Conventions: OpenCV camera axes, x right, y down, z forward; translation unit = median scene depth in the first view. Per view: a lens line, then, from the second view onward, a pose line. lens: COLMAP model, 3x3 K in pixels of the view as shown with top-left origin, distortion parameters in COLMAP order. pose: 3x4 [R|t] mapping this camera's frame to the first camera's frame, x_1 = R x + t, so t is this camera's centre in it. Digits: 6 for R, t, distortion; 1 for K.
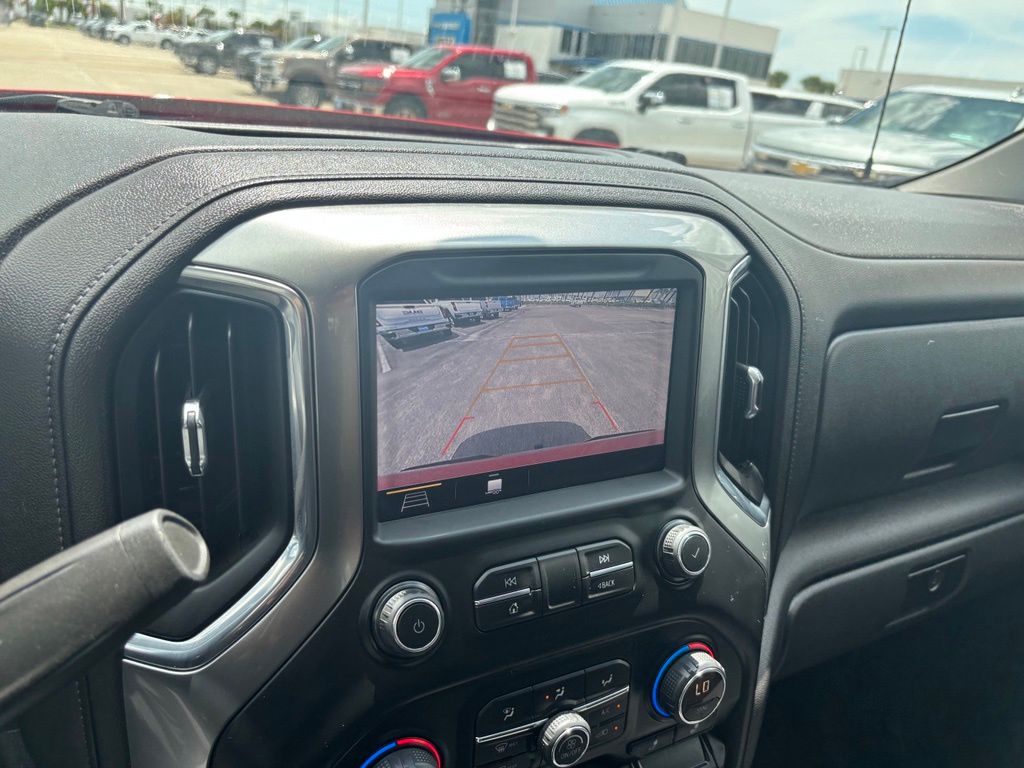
lens RADIAL K [[773.7, 0, 542.5], [0, 773.7, 383.6], [0, 0, 1]] dist [-0.019545, -0.003702]
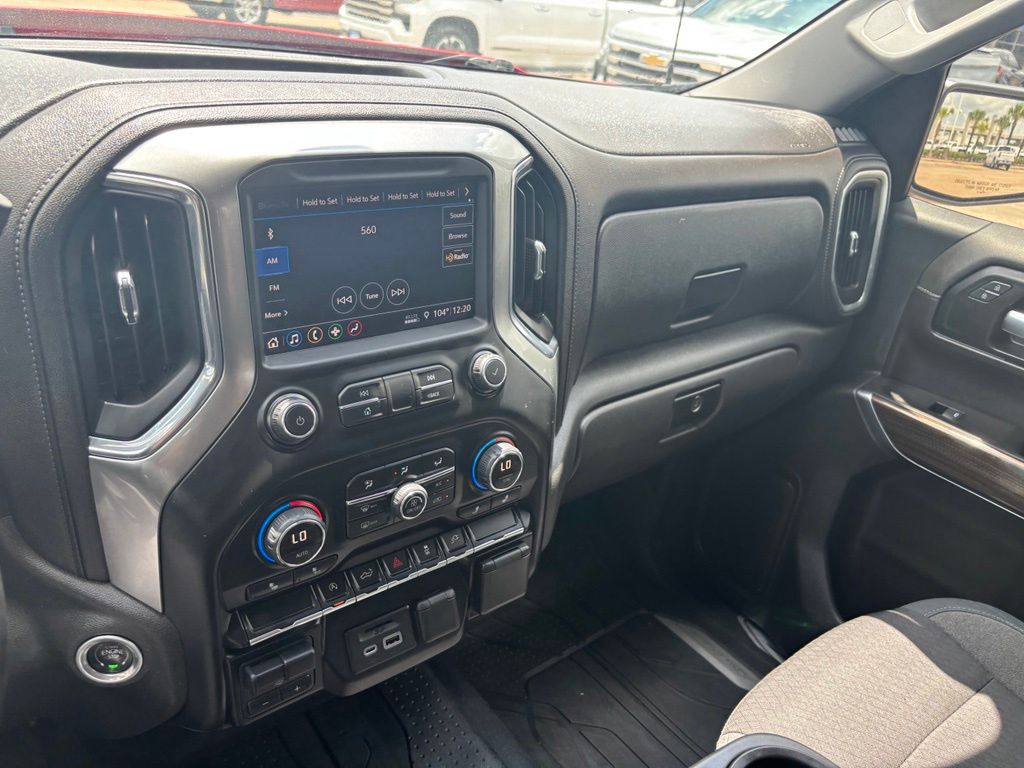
lens RADIAL K [[738.8, 0, 512.0], [0, 738.8, 384.0], [0, 0, 1]] dist [0.052181, -0.094766]
pose [[0.990272, -0.055322, 0.127677, 0.044652], [0.037263, 0.989489, 0.139728, 0.043470], [-0.134065, -0.133611, 0.981924, -0.313494]]
